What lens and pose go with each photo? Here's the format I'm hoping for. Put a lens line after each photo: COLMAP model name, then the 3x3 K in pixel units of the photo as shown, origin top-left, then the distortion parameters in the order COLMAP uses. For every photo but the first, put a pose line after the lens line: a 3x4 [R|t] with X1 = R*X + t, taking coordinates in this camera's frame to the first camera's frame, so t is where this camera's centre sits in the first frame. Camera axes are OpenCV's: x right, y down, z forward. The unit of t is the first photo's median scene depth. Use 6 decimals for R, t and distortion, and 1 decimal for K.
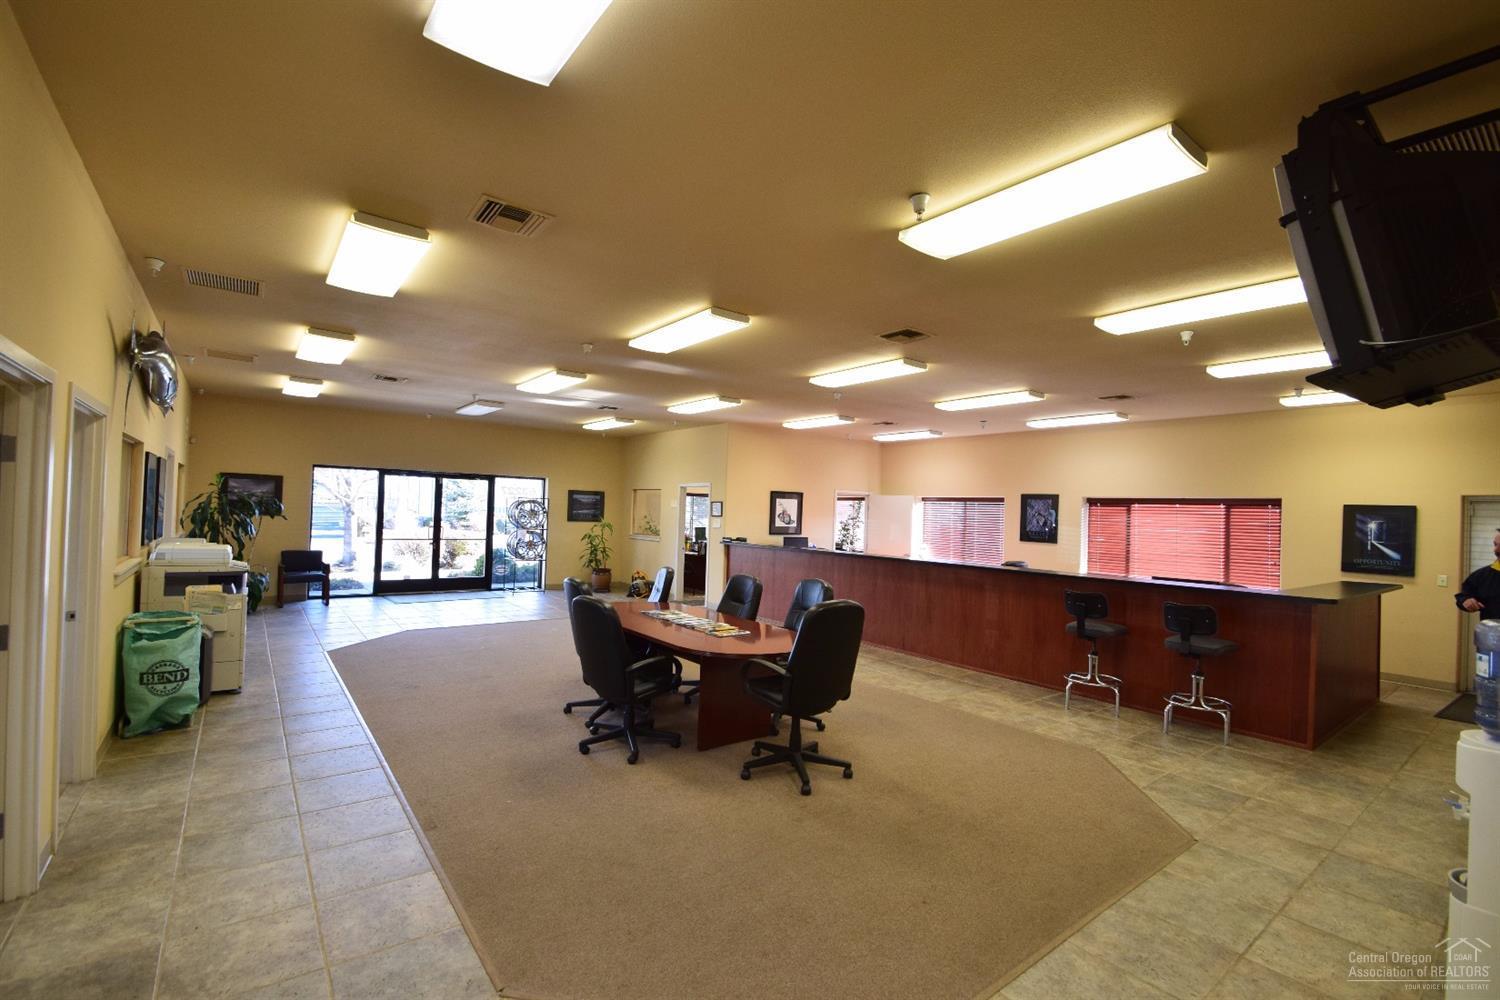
lens RADIAL K [[656.7, 0, 747.0], [0, 656.7, 505.4], [0, 0, 1]] dist [0.002316, -0.008840]
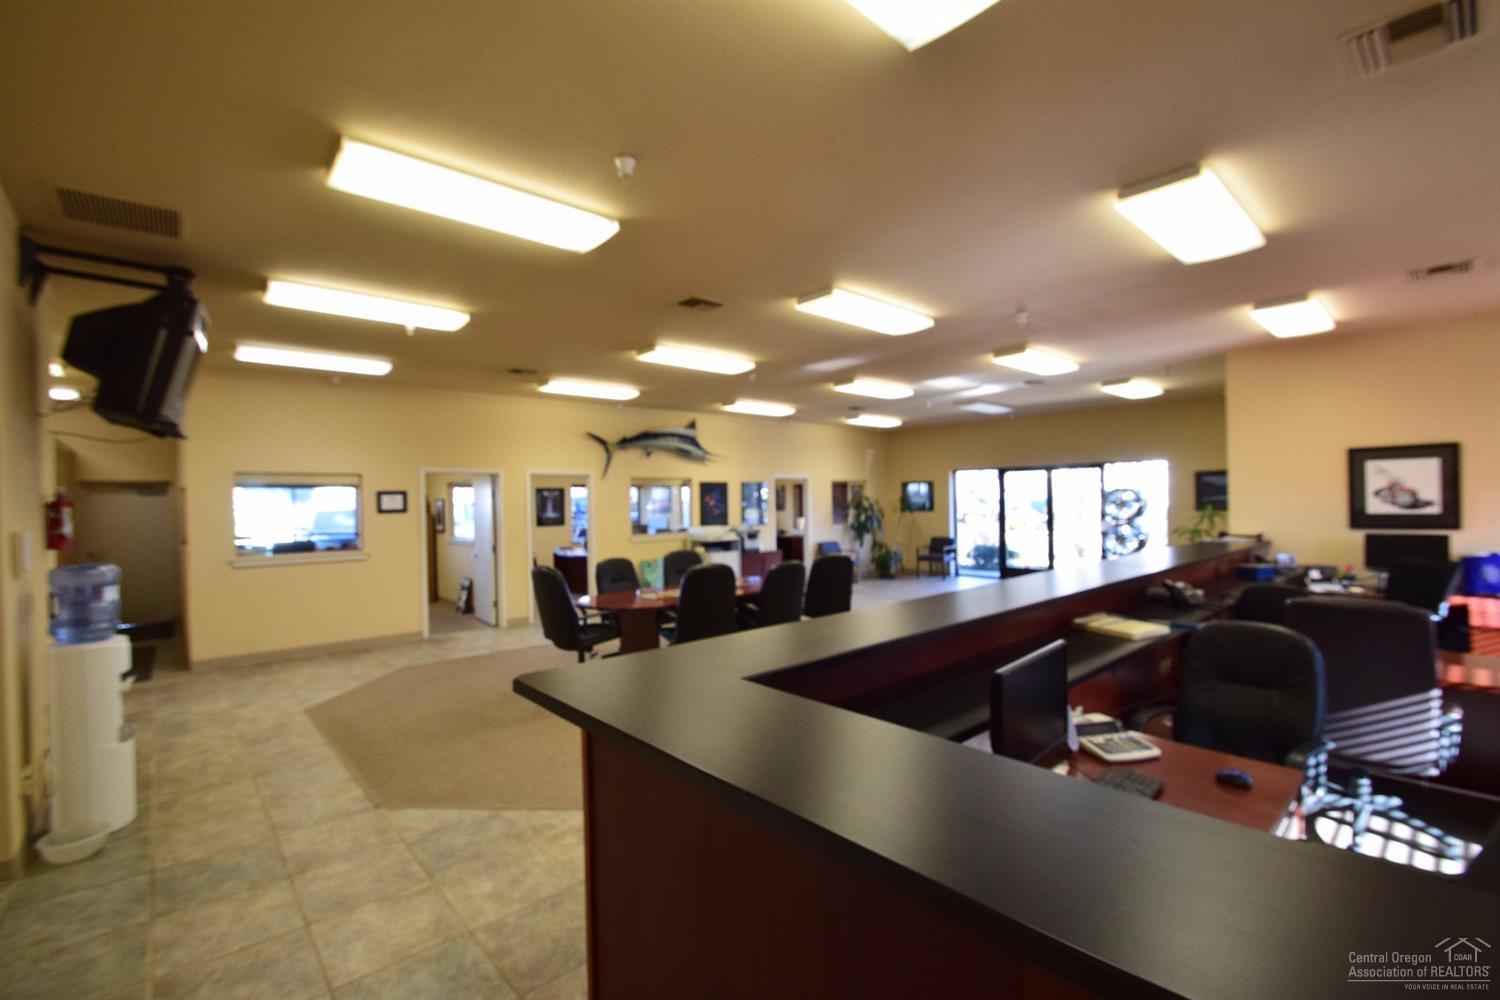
lens RADIAL K [[656.7, 0, 743.8], [0, 656.7, 500.7], [0, 0, 1]] dist [0.002316, -0.008840]
pose [[0.074555, -0.032495, -0.996687, 0.550420], [0.029945, 0.999091, -0.030334, 0.023243], [0.996767, -0.027584, 0.075461, 0.467806]]
